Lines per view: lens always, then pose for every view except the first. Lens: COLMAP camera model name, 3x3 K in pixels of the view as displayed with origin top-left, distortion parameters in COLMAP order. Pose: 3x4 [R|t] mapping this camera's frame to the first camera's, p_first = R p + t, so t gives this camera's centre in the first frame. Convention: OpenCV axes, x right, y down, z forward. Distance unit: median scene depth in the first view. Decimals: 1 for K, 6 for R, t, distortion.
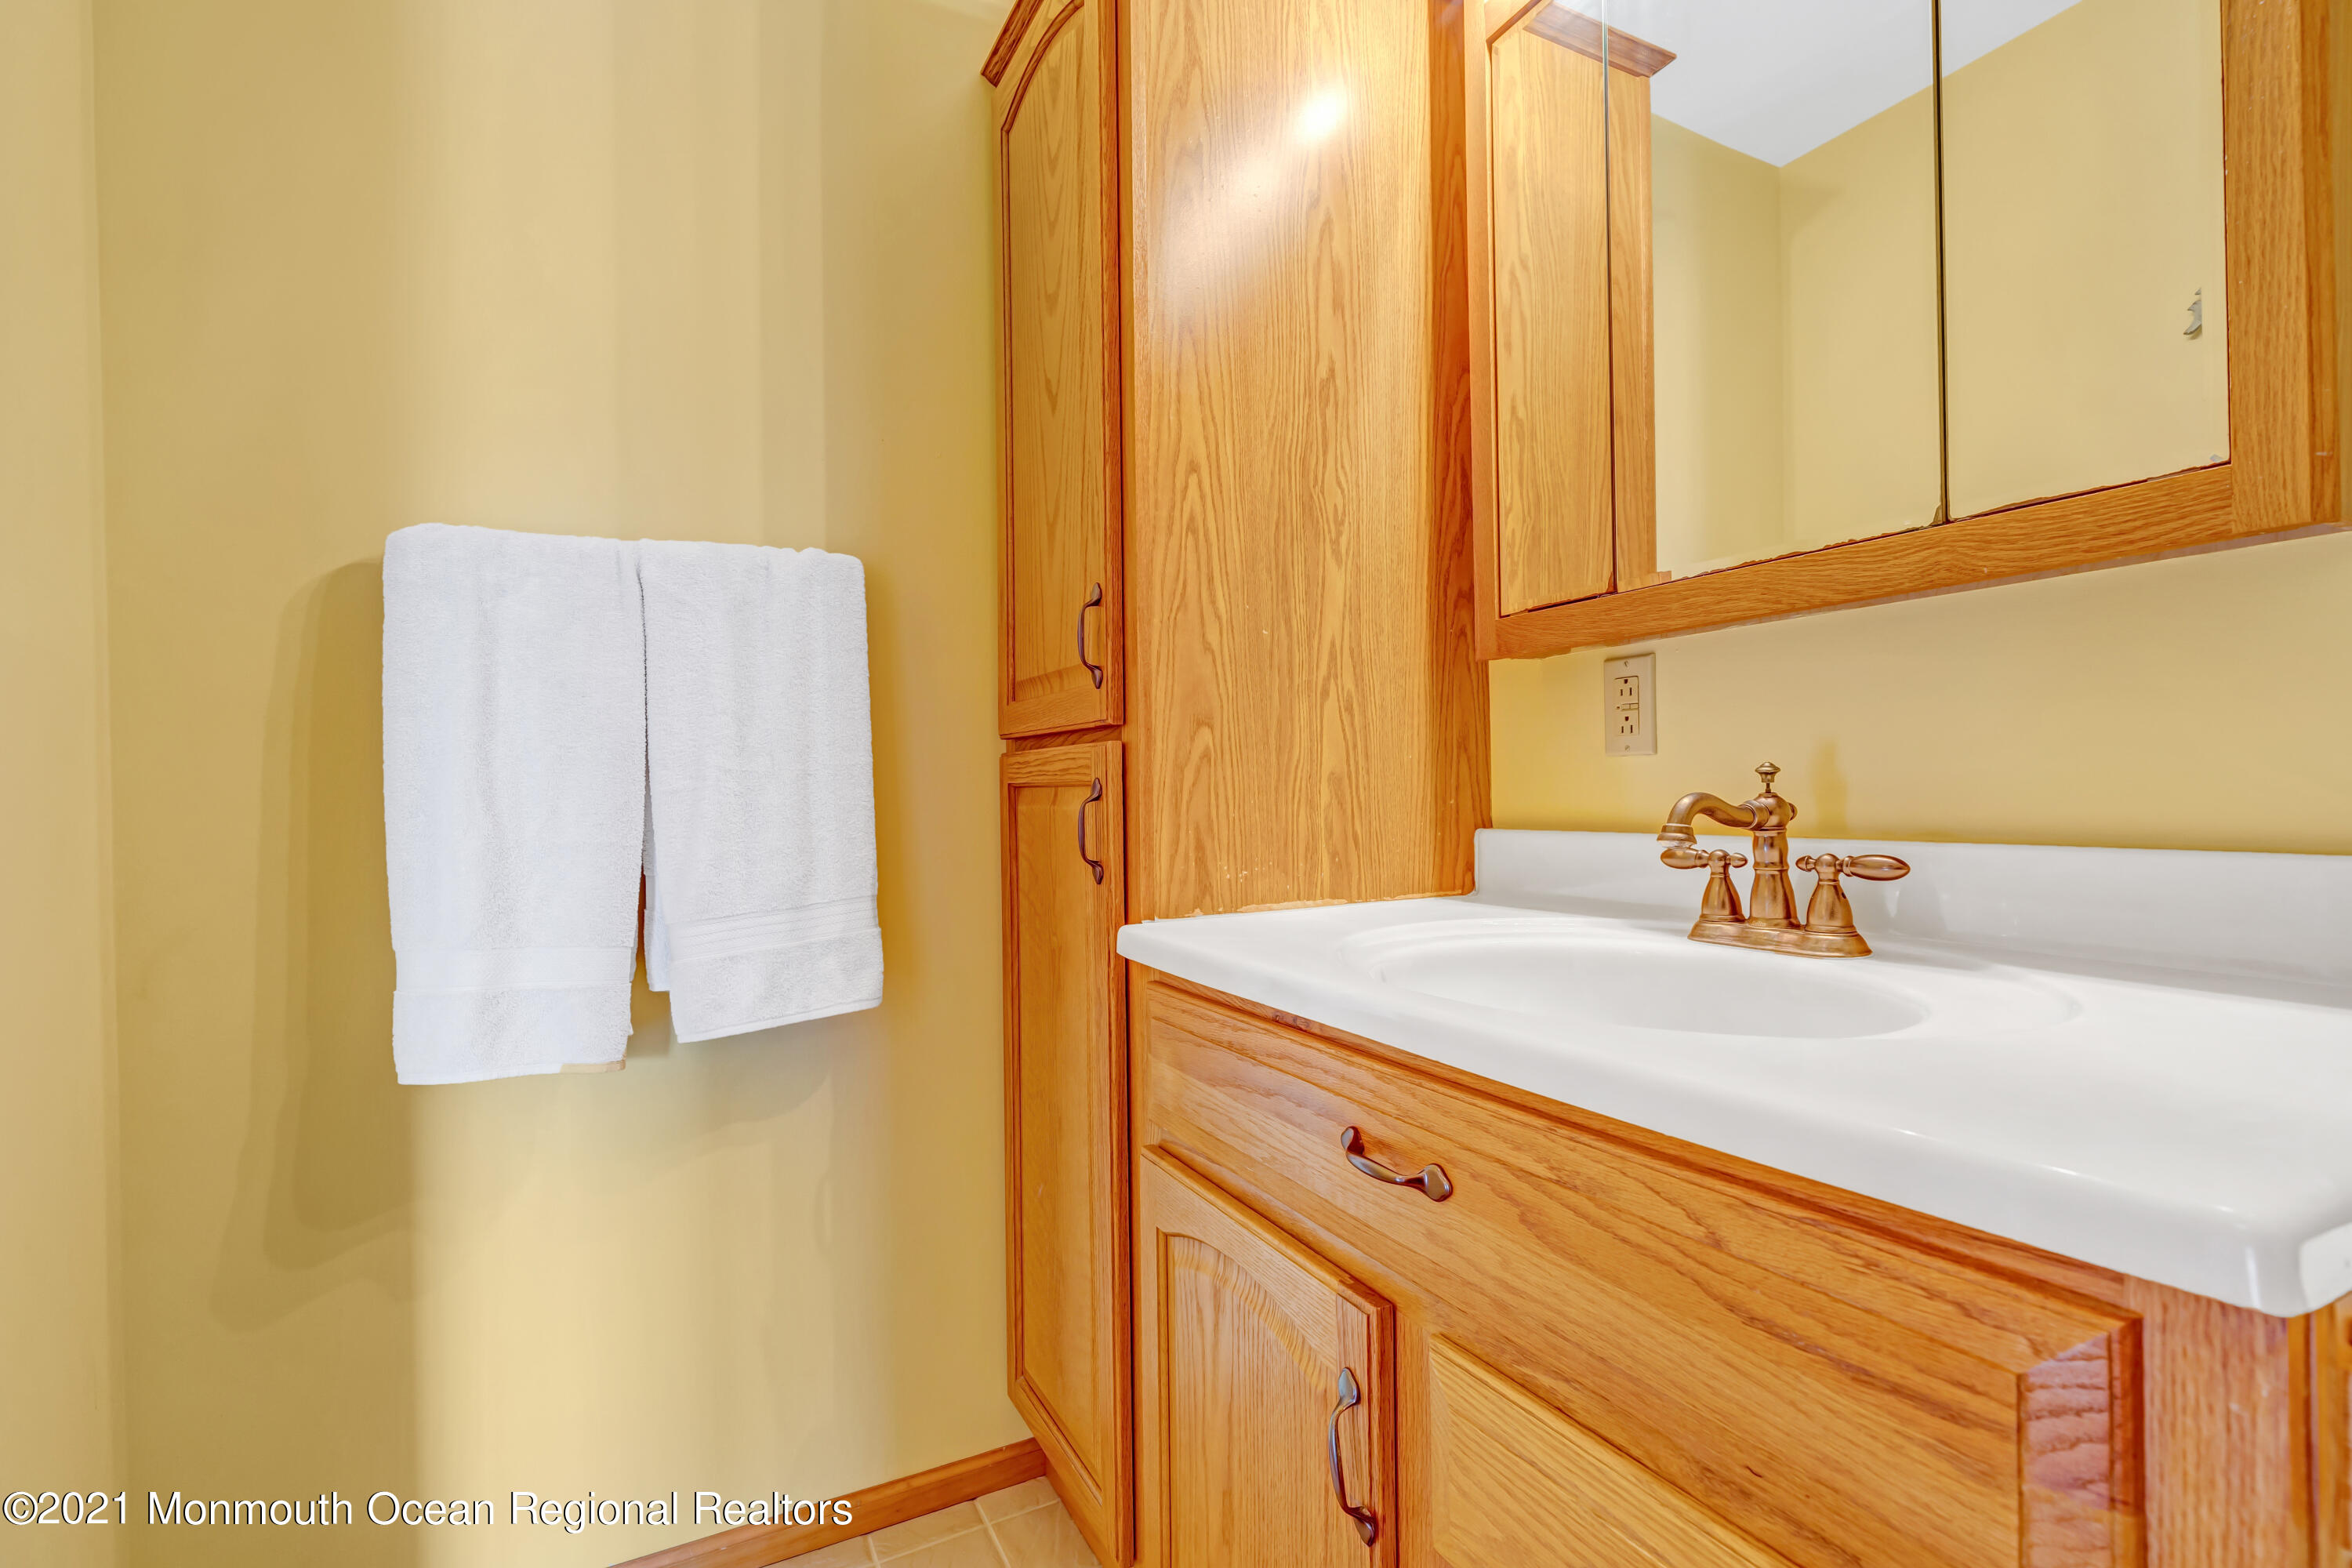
lens RADIAL K [[1064.3, 0, 1192.2], [0, 1064.3, 785.1], [0, 0, 1]] dist [-0.007602, 0.002950]
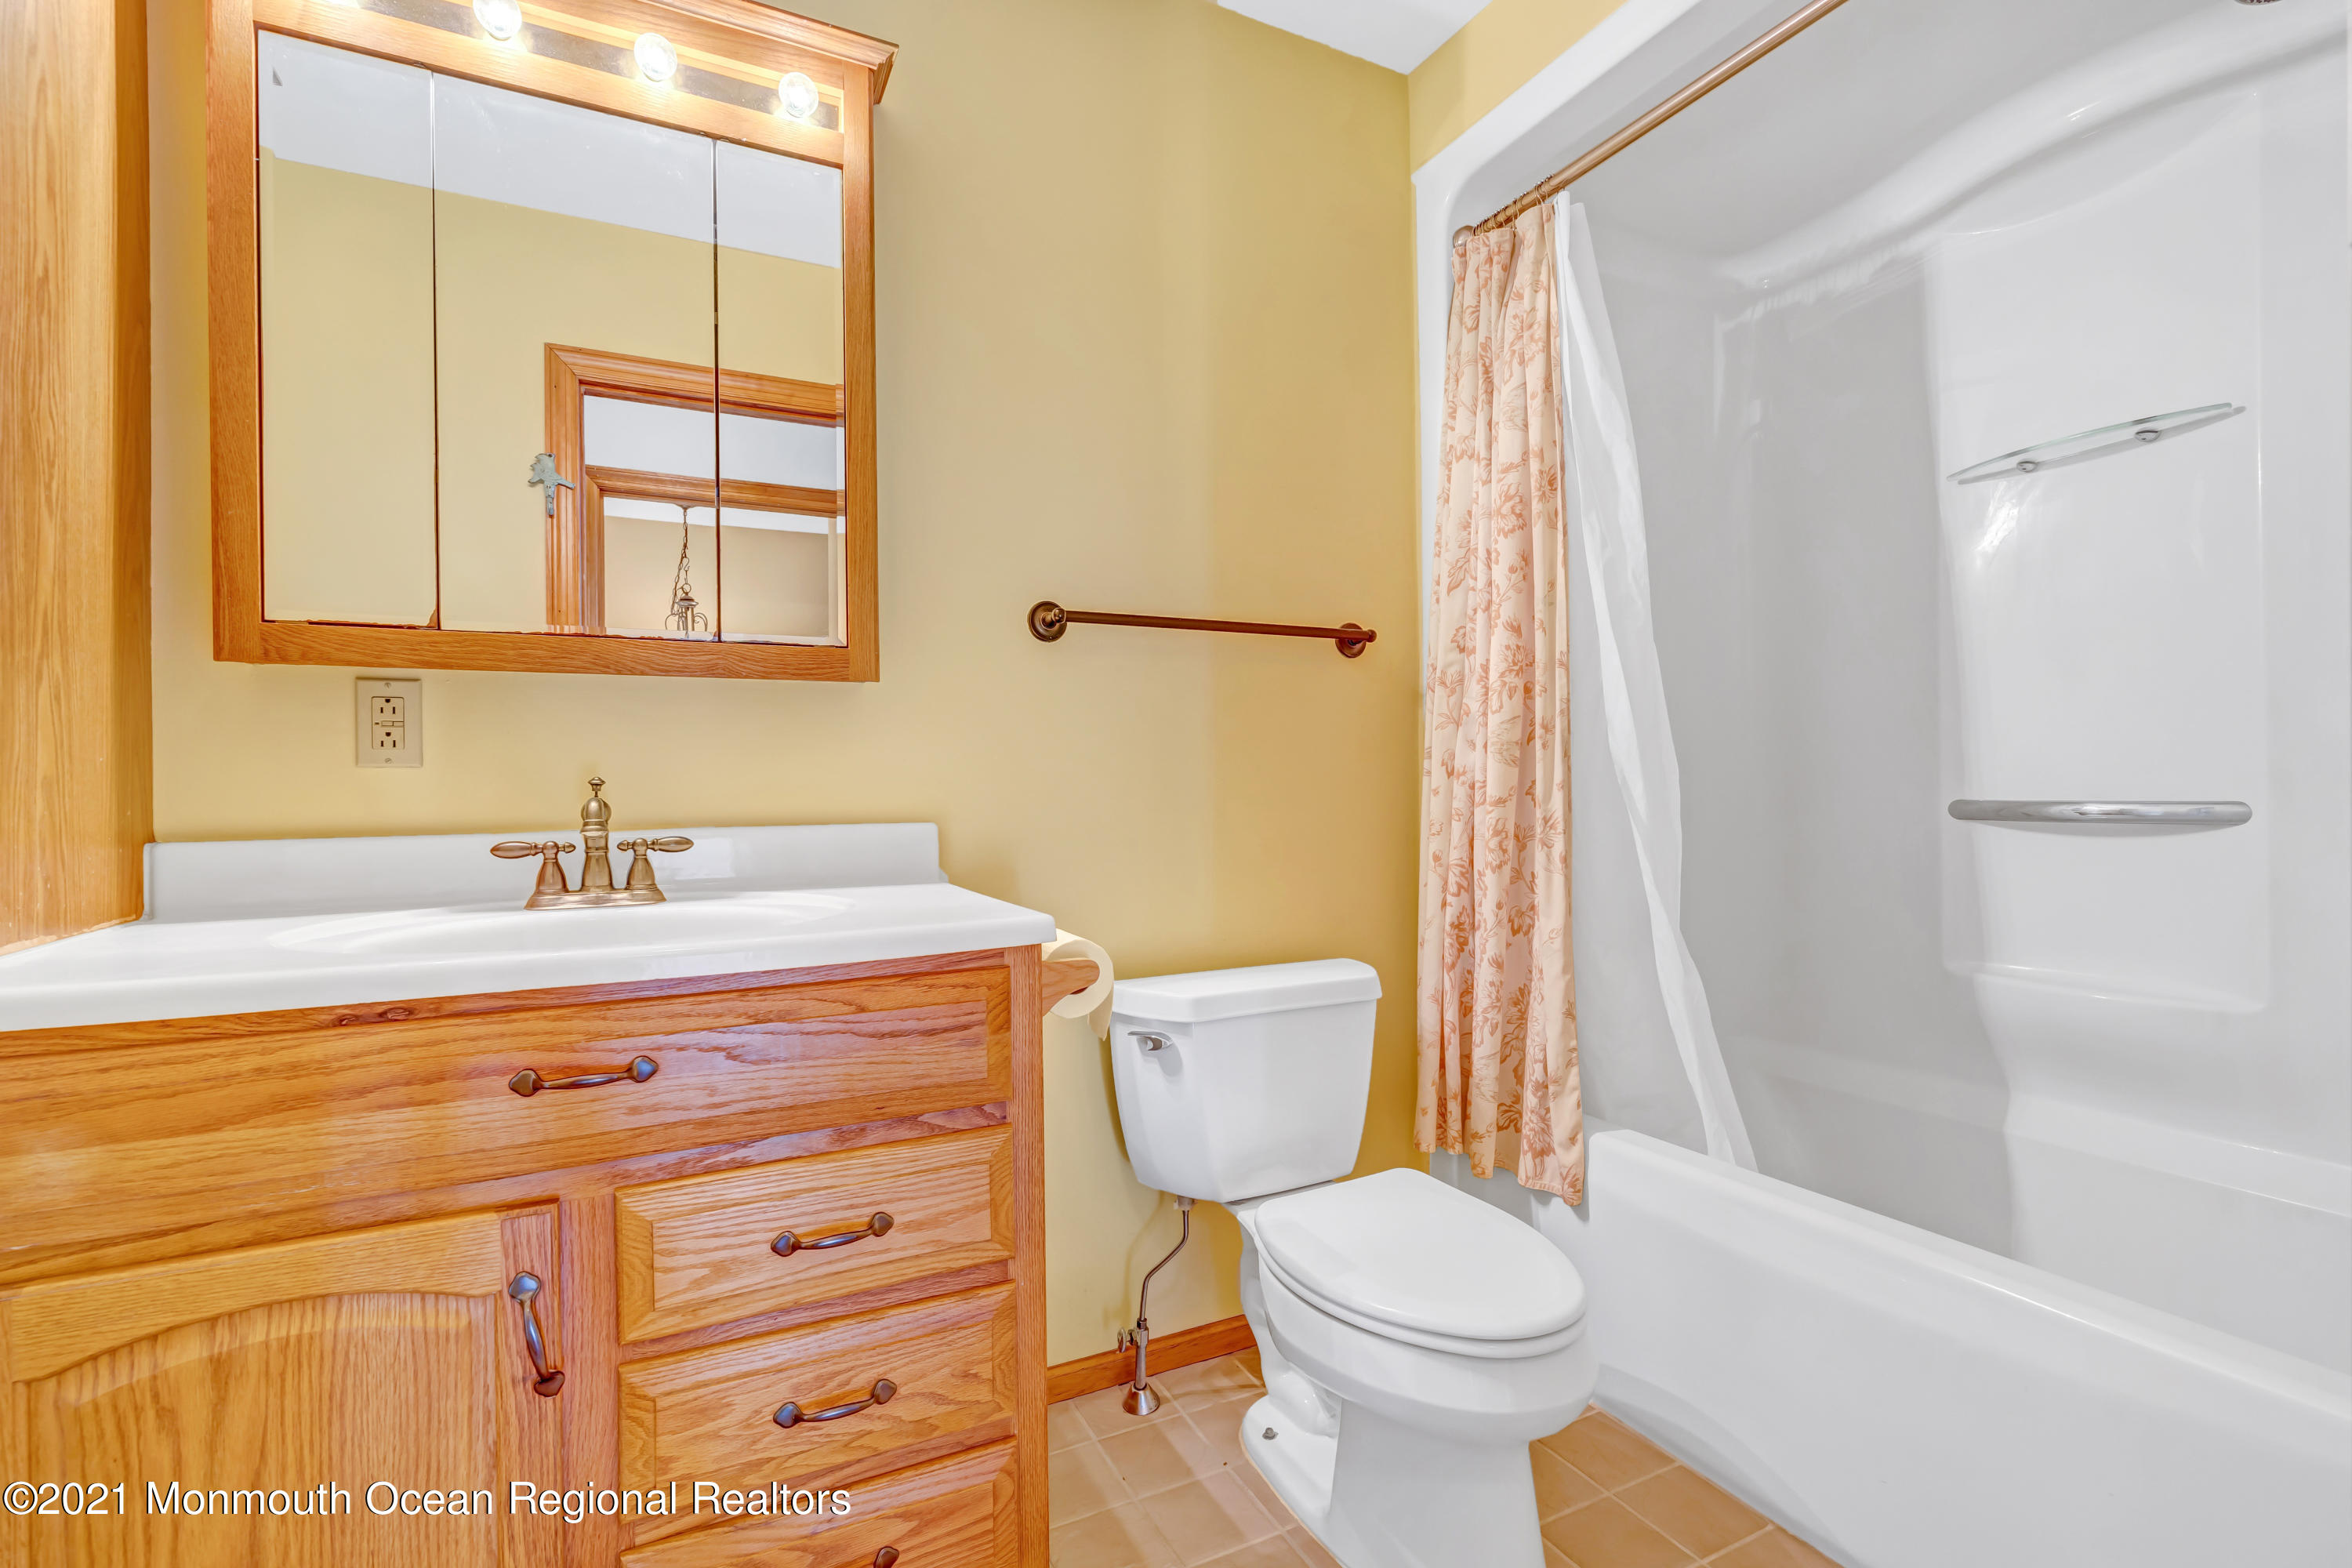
lens RADIAL K [[1064.3, 0, 1189.4], [0, 1064.3, 787.3], [0, 0, 1]] dist [-0.007602, 0.002950]
pose [[0.005195, 0.015012, 0.999874, -0.805460], [0.006702, 0.999864, -0.015047, 0.017509], [-0.999964, 0.006779, 0.005093, 0.178069]]
